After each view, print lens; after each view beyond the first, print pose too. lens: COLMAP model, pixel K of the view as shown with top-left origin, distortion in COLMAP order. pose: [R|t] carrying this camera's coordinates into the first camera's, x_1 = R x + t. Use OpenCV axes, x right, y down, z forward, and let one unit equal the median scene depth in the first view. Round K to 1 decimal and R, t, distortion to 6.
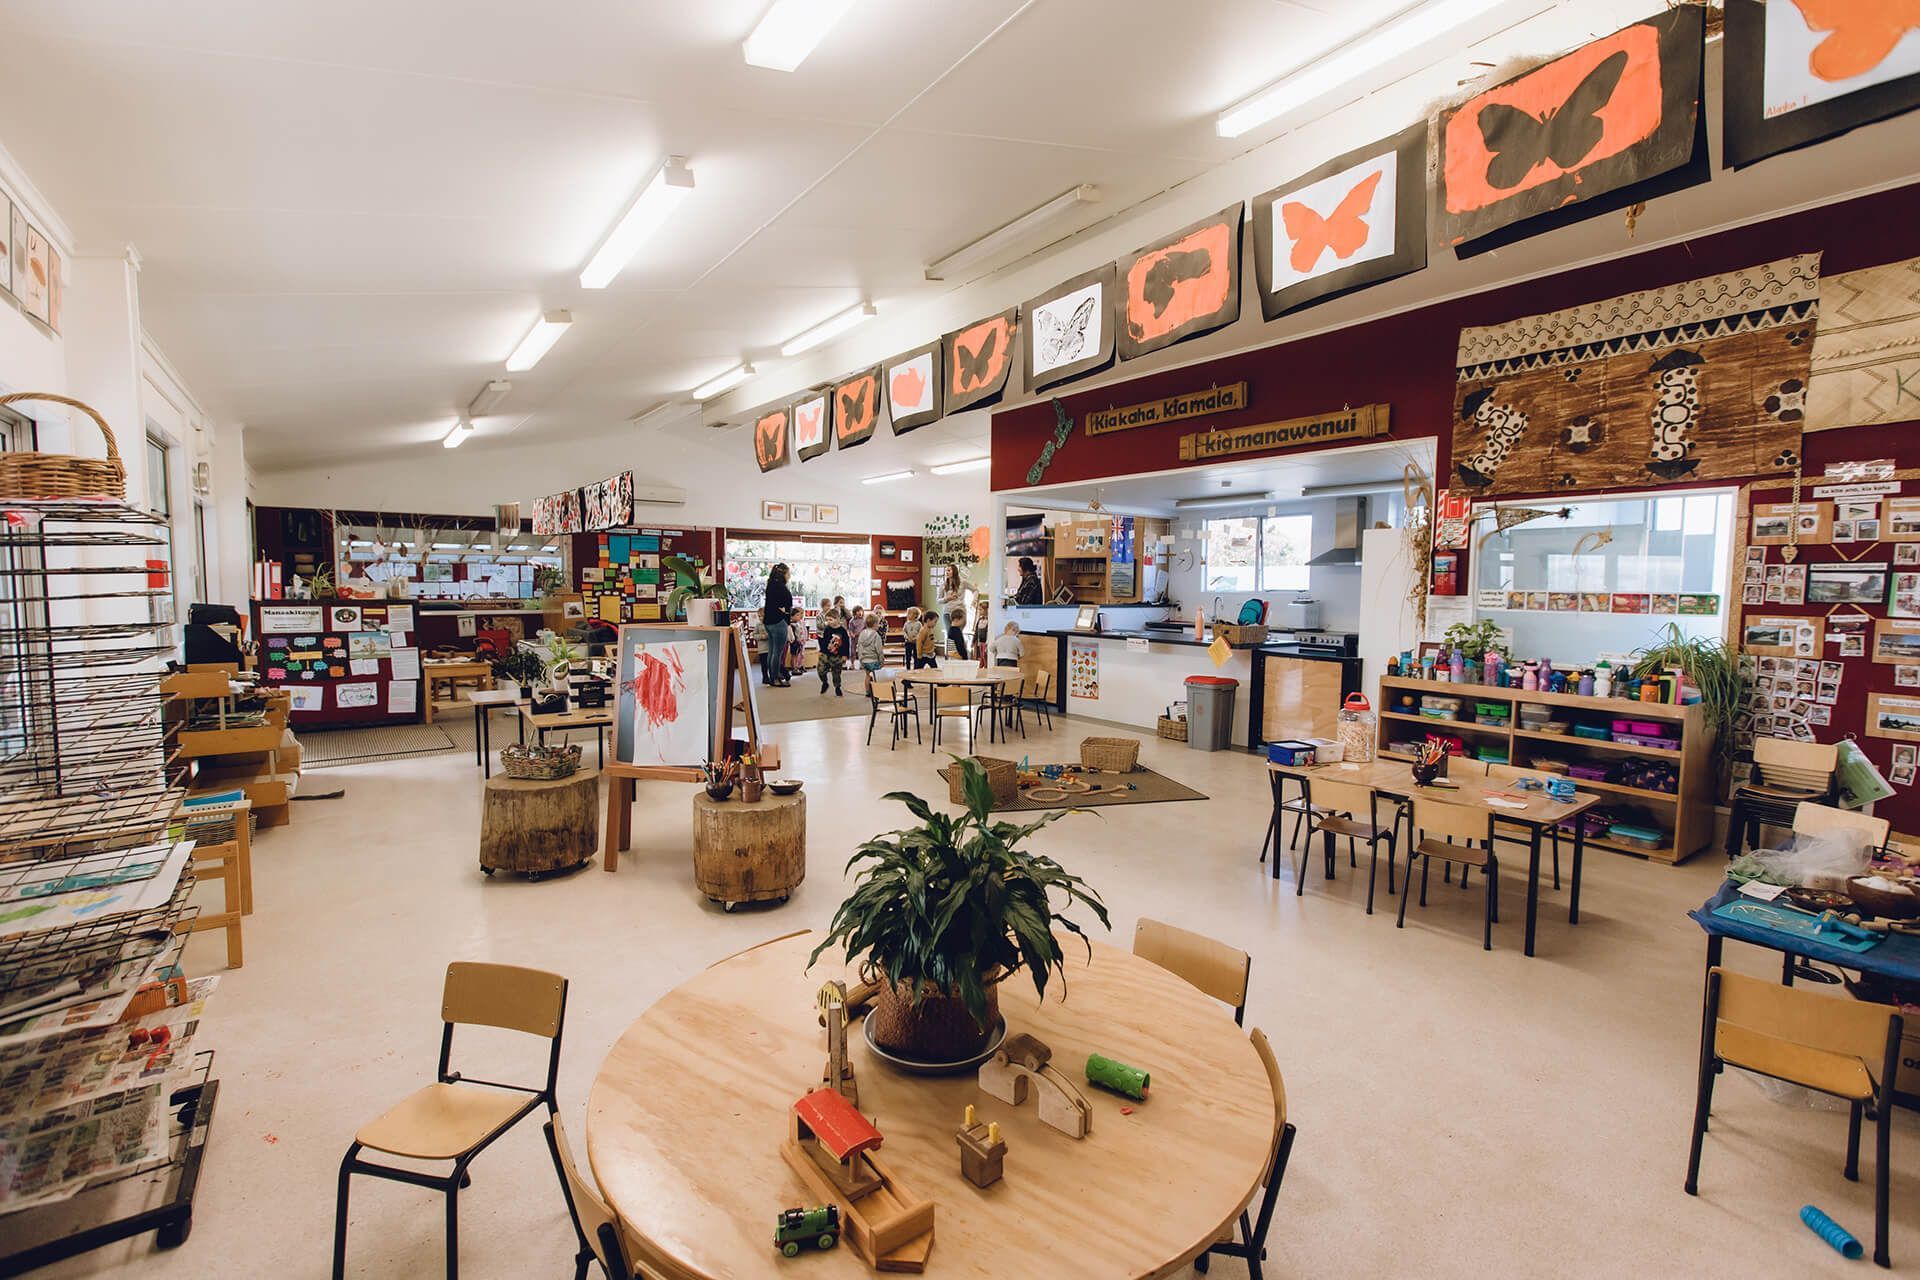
lens RADIAL K [[845.1, 0, 960.0], [0, 845.1, 640.0], [0, 0, 1]] dist [0.000587, -0.000249]
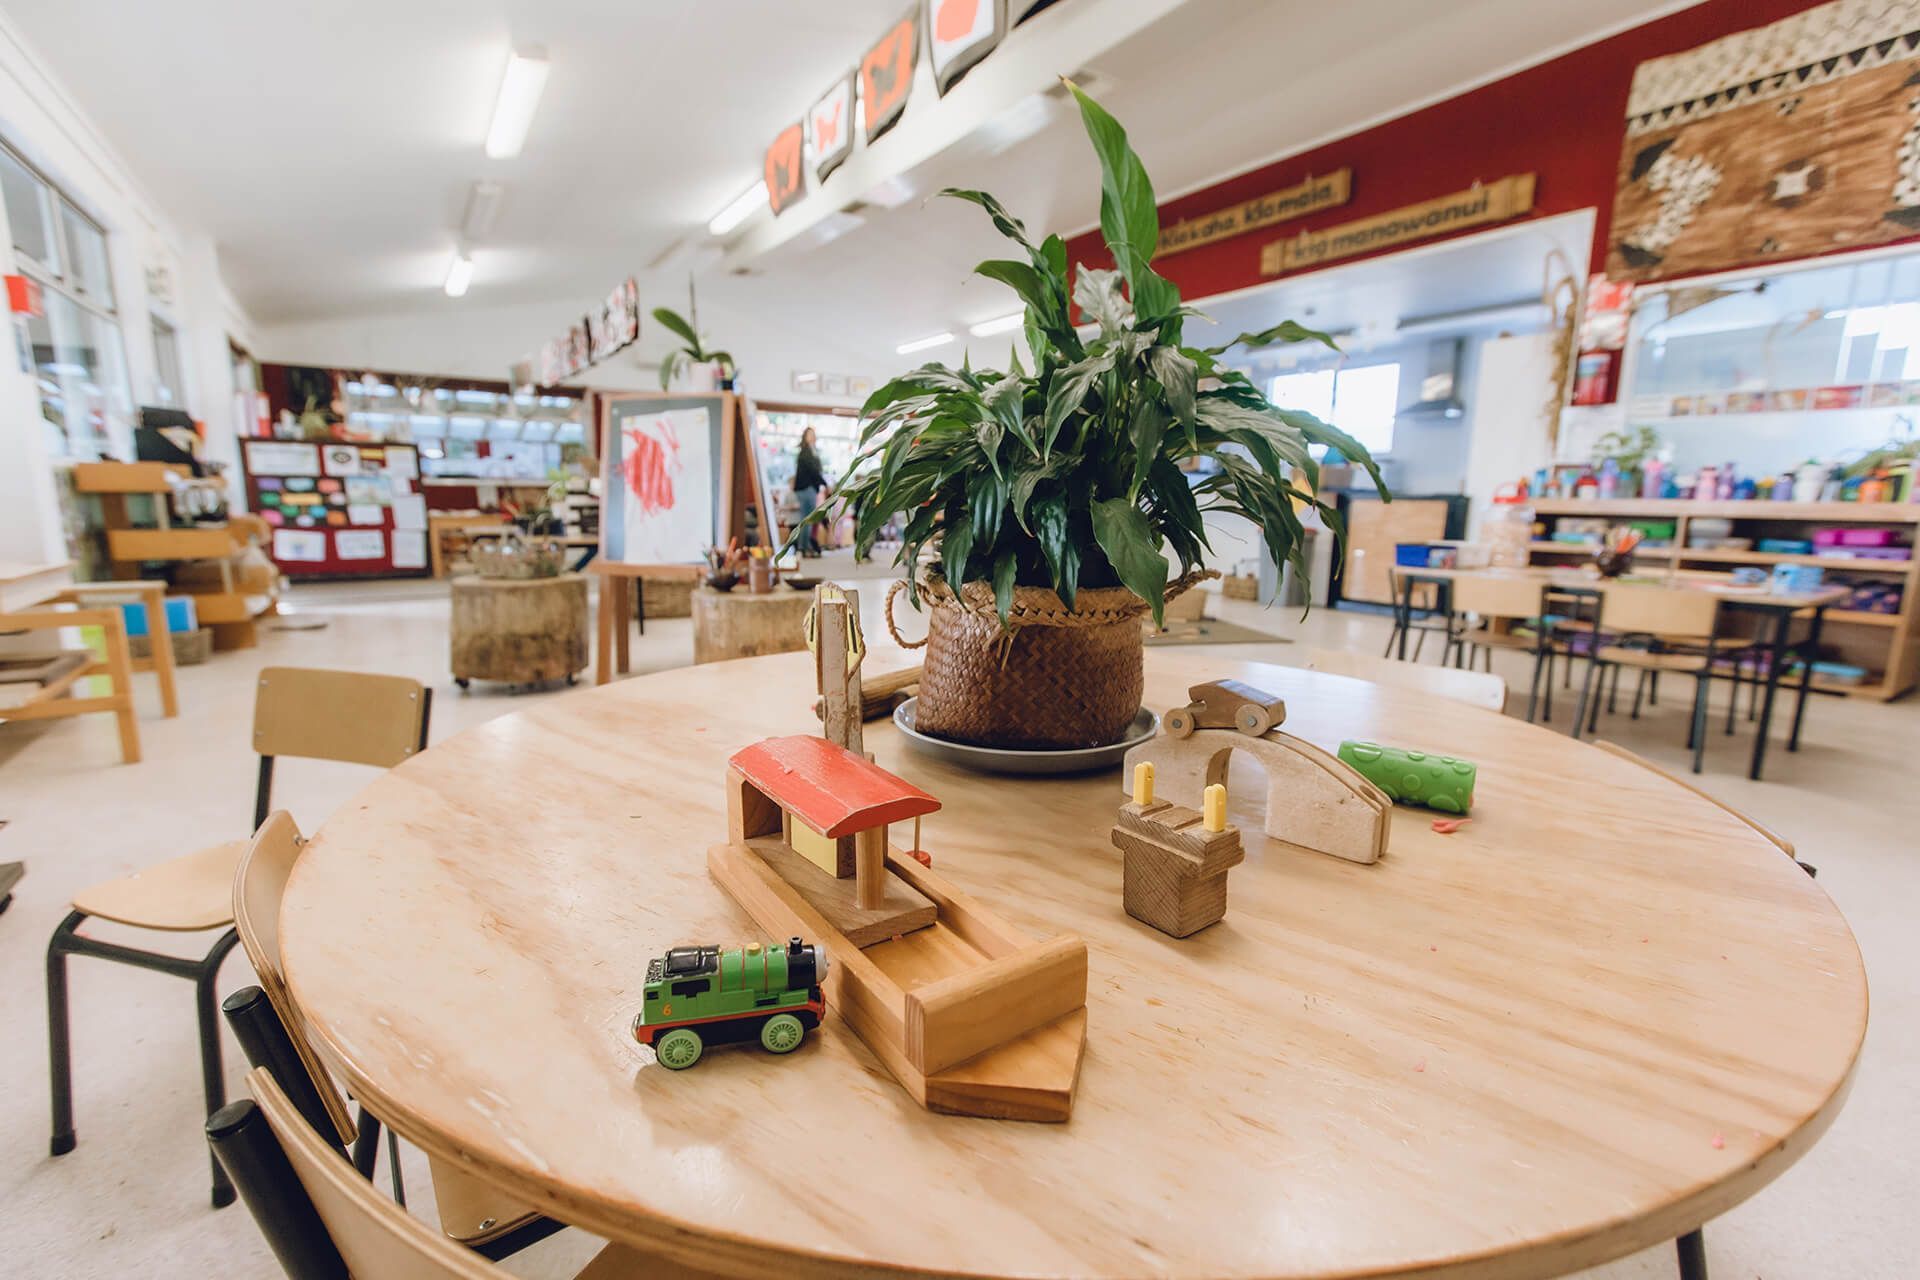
lens RADIAL K [[848.5, 0, 966.6], [0, 848.5, 632.3], [0, 0, 1]] dist [-0.001036, -0.000484]
pose [[0.999350, 0.010384, -0.034529, -0.014075], [-0.006819, 0.994781, 0.101808, 0.099740], [0.035406, -0.101507, 0.994205, 0.130979]]
